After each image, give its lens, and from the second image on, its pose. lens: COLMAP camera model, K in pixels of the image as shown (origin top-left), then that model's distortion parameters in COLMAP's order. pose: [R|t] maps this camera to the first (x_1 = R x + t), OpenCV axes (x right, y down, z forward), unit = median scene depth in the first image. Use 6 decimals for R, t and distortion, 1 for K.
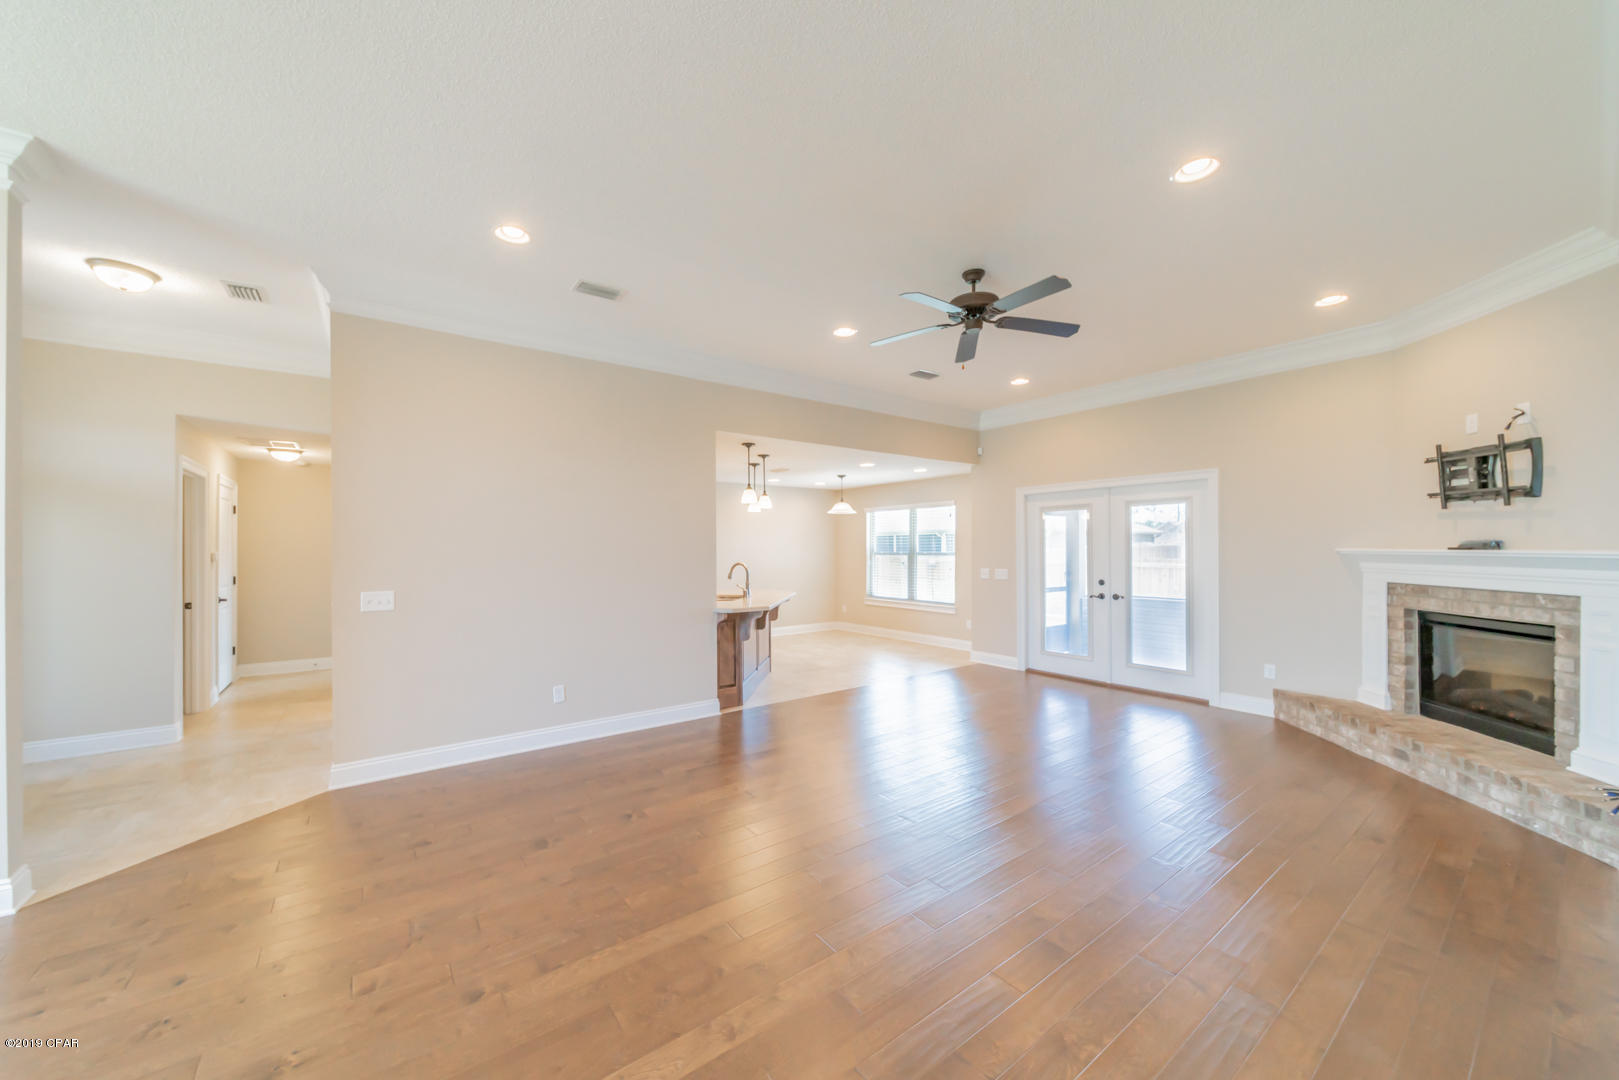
lens RADIAL K [[588.8, 0, 792.2], [0, 588.8, 544.4], [0, 0, 1]] dist [0.000611, -0.000002]
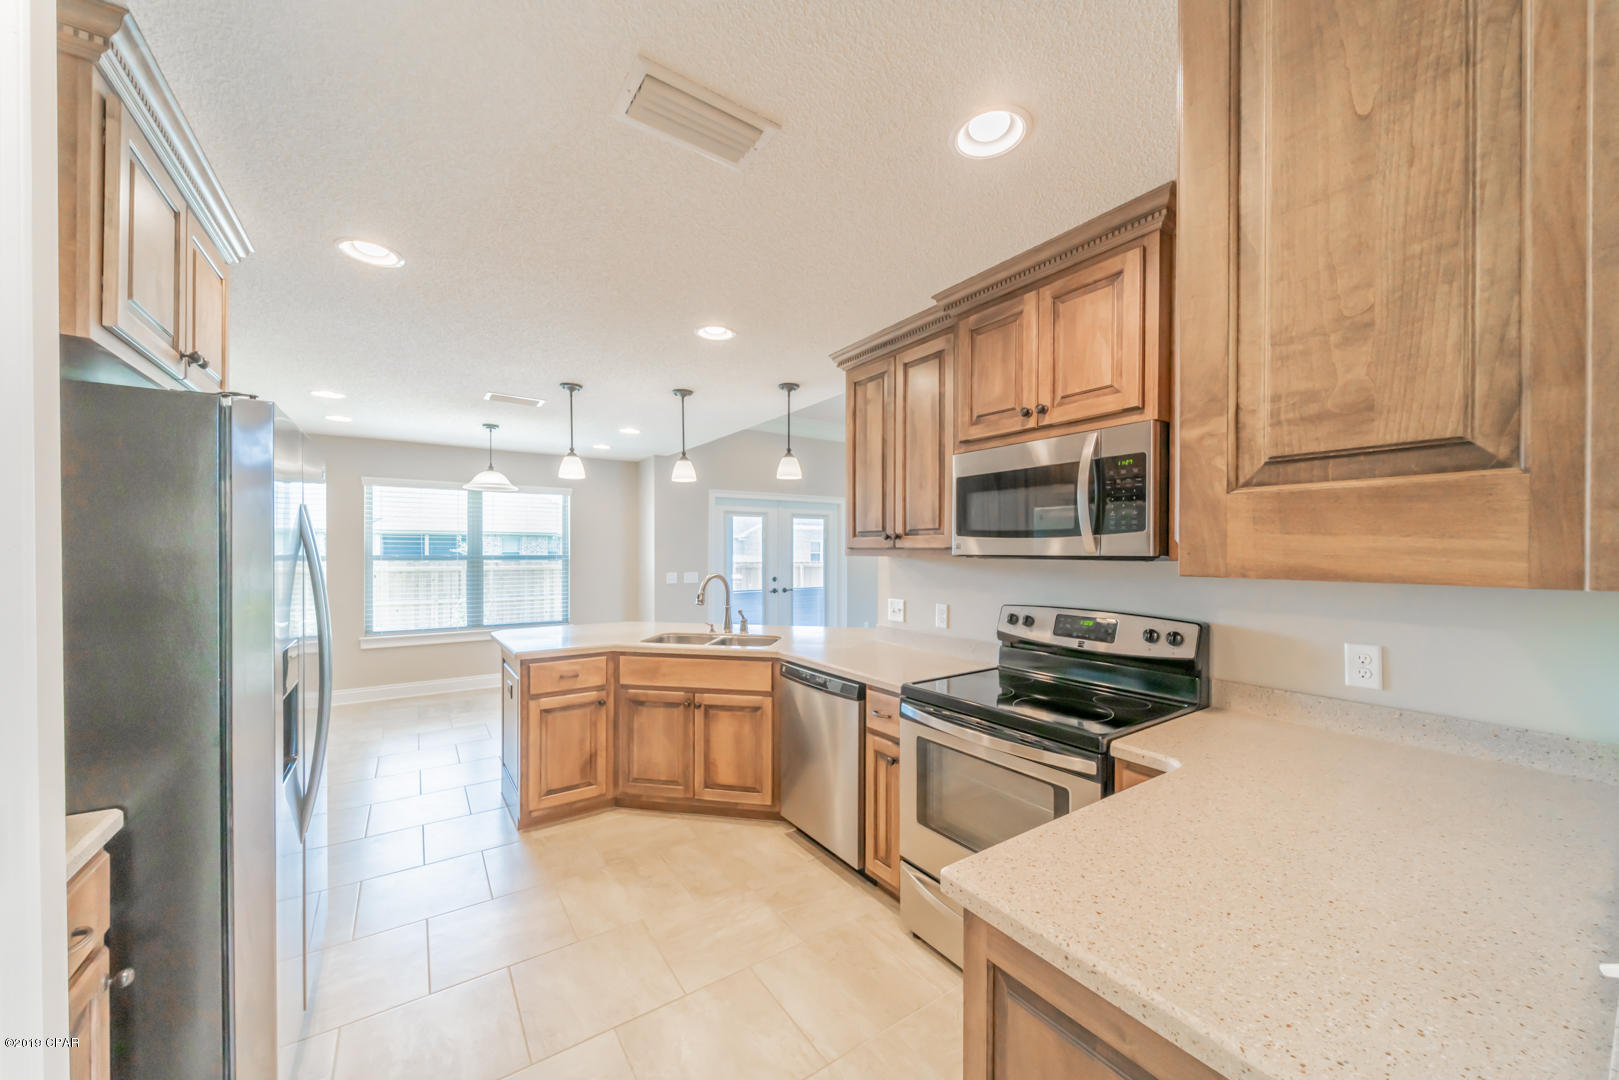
lens RADIAL K [[577.3, 0, 812.1], [0, 577.3, 552.0], [0, 0, 1]] dist [-0.000068, -0.000068]
pose [[0.027201, -0.000185, 0.999630, -0.950803], [-0.010231, 0.999948, 0.000464, 0.011098], [-0.999578, -0.010240, 0.027197, 1.307696]]
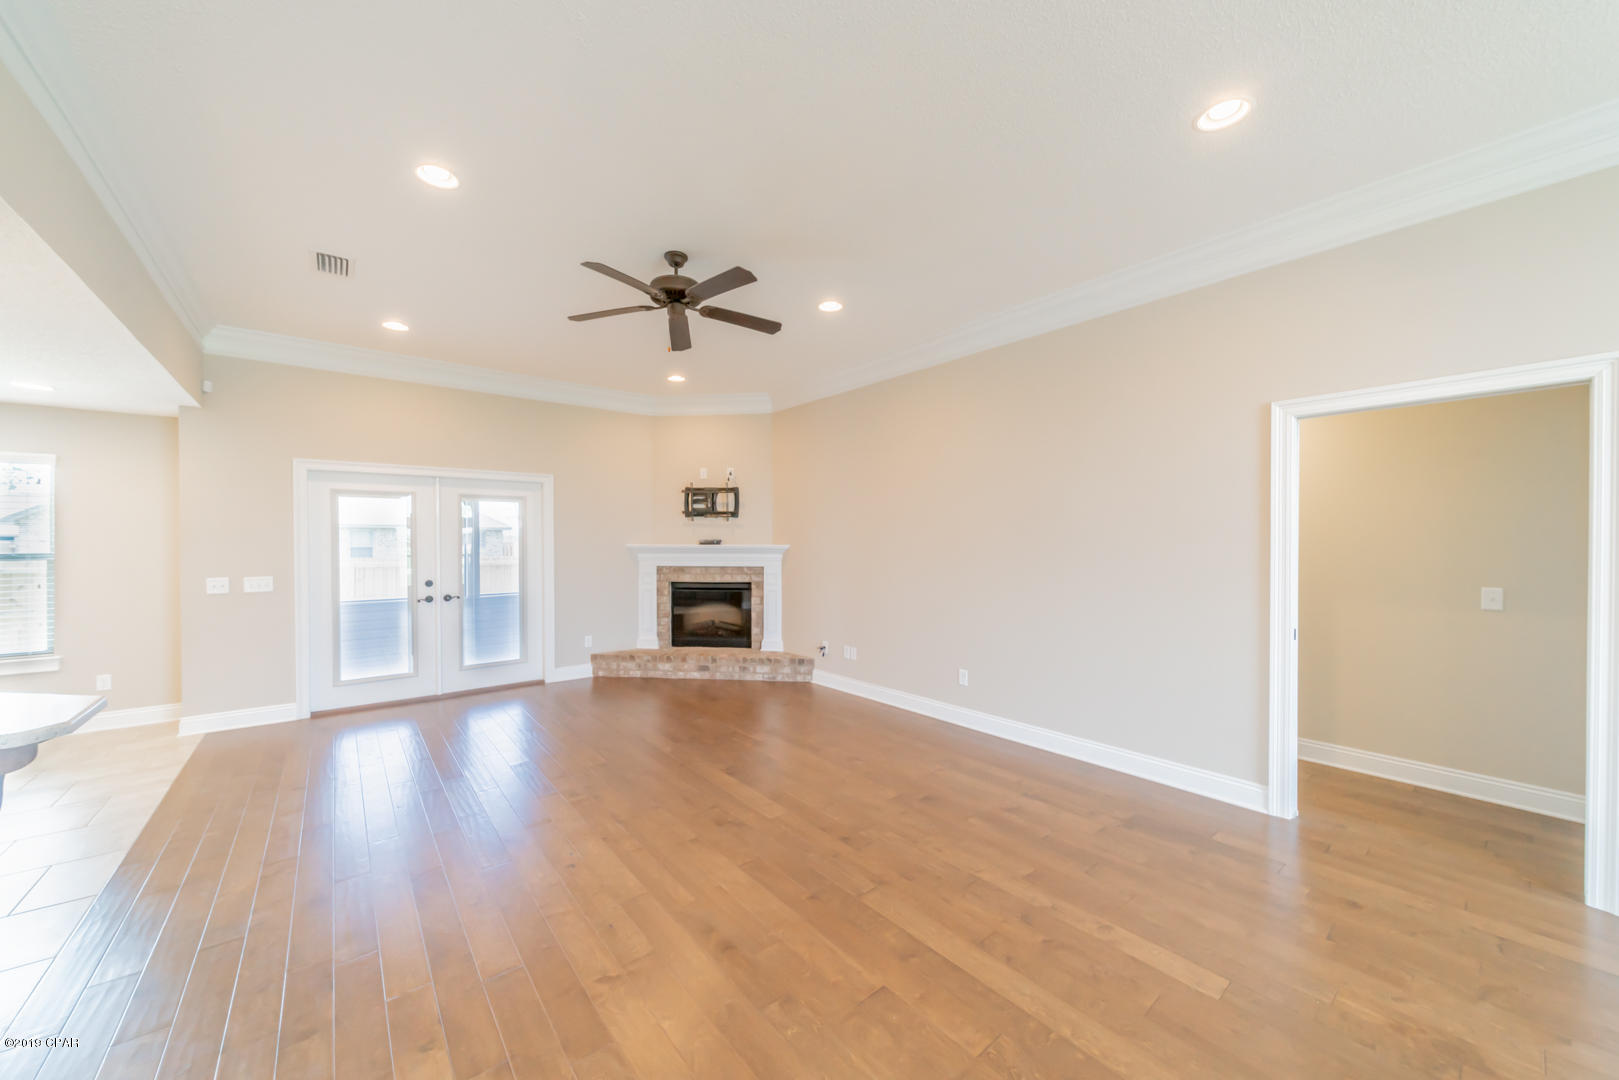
lens RADIAL K [[581.6, 0, 802.2], [0, 581.6, 549.9], [0, 0, 1]] dist [-0.000630, 0.000074]
pose [[-0.045635, -0.009685, 0.998911, -0.540591], [-0.003422, 0.999949, 0.009539, 0.006067], [-0.998952, -0.002983, -0.045666, 0.706262]]
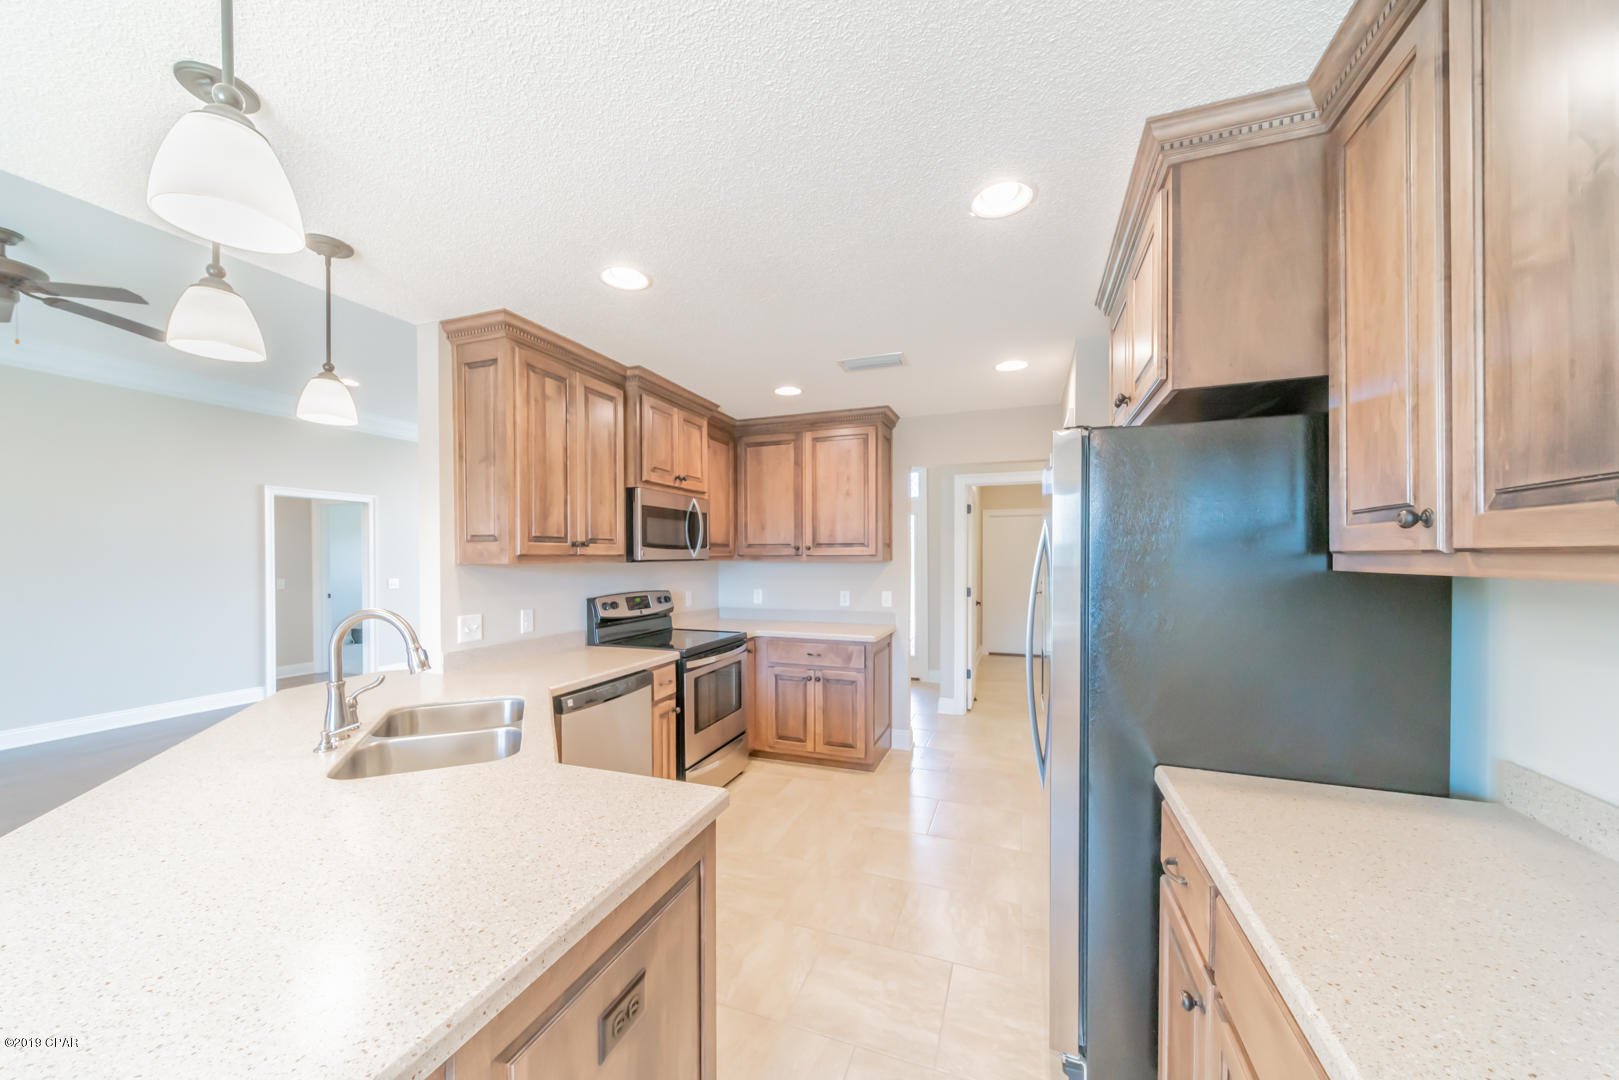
lens RADIAL K [[583.7, 0, 808.7], [0, 583.7, 549.1], [0, 0, 1]] dist [0.002303, -0.000050]
pose [[-0.835997, -0.002720, -0.548728, -0.169933], [0.006963, 0.999855, -0.015564, 0.012016], [0.548690, -0.016832, -0.835856, 1.943902]]
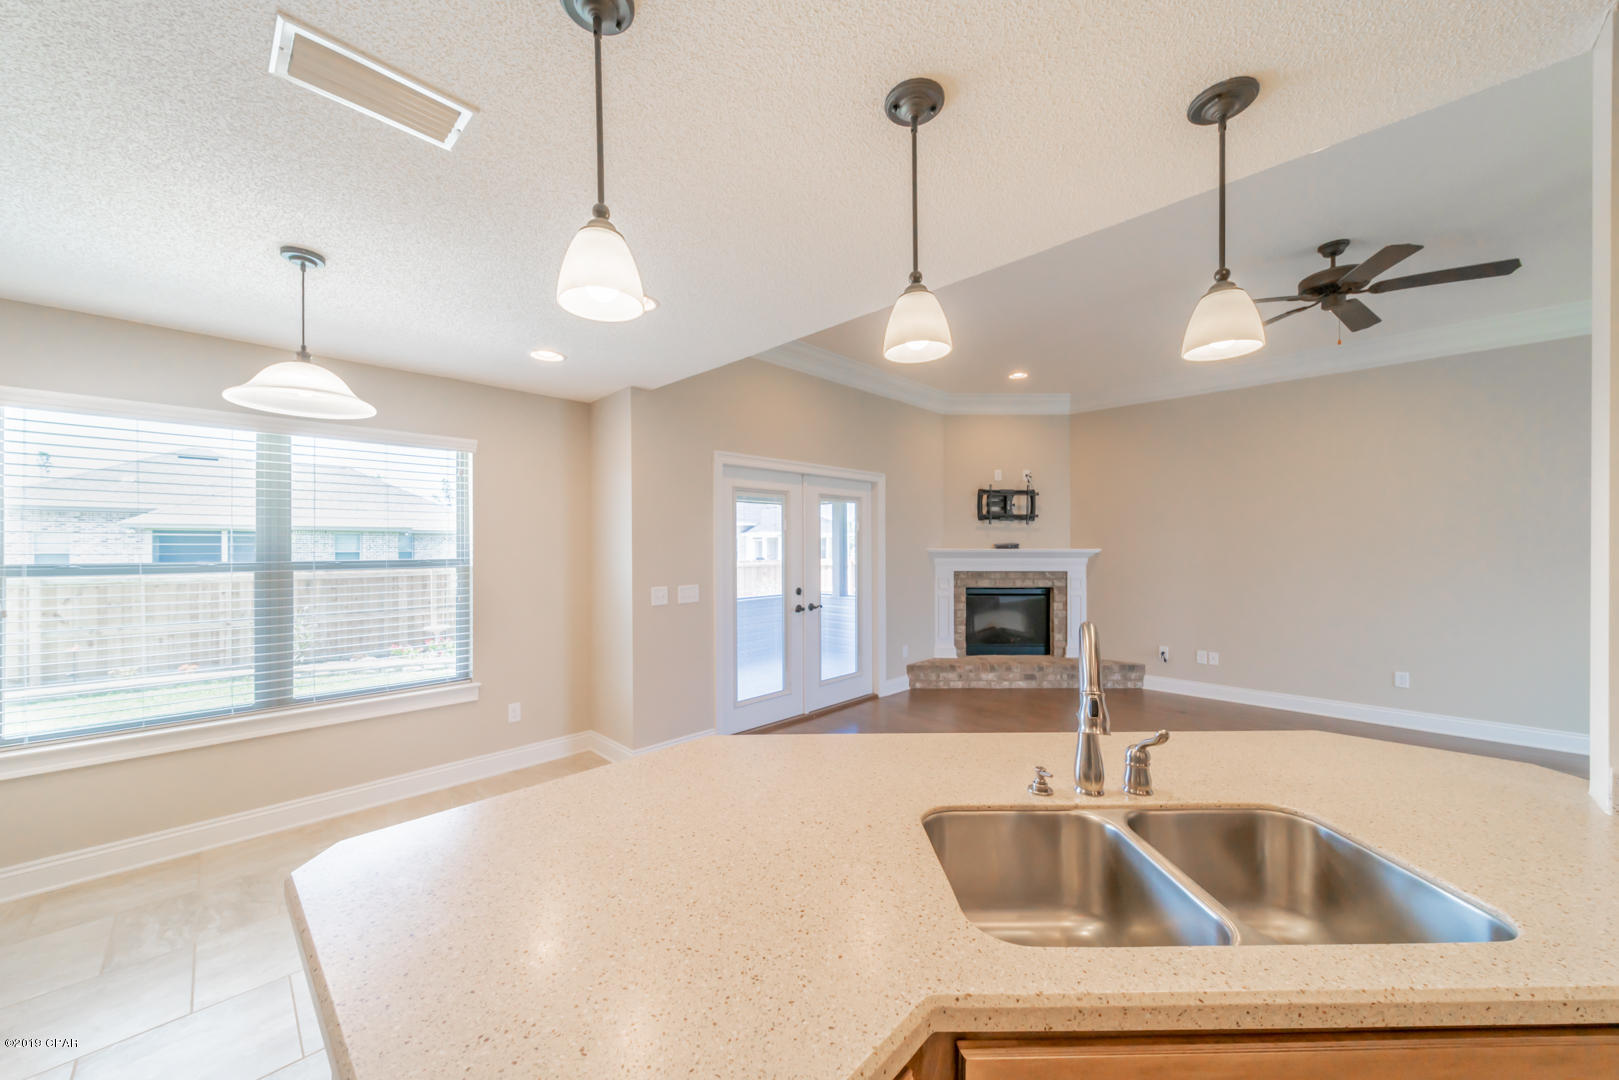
lens RADIAL K [[583.7, 0, 808.7], [0, 583.7, 549.1], [0, 0, 1]] dist [0.002303, -0.000050]
pose [[-0.166399, 0.000720, 0.986058, -0.378780], [-0.003071, 0.999995, -0.001248, 0.011832], [-0.986054, -0.003236, -0.166396, 1.640280]]
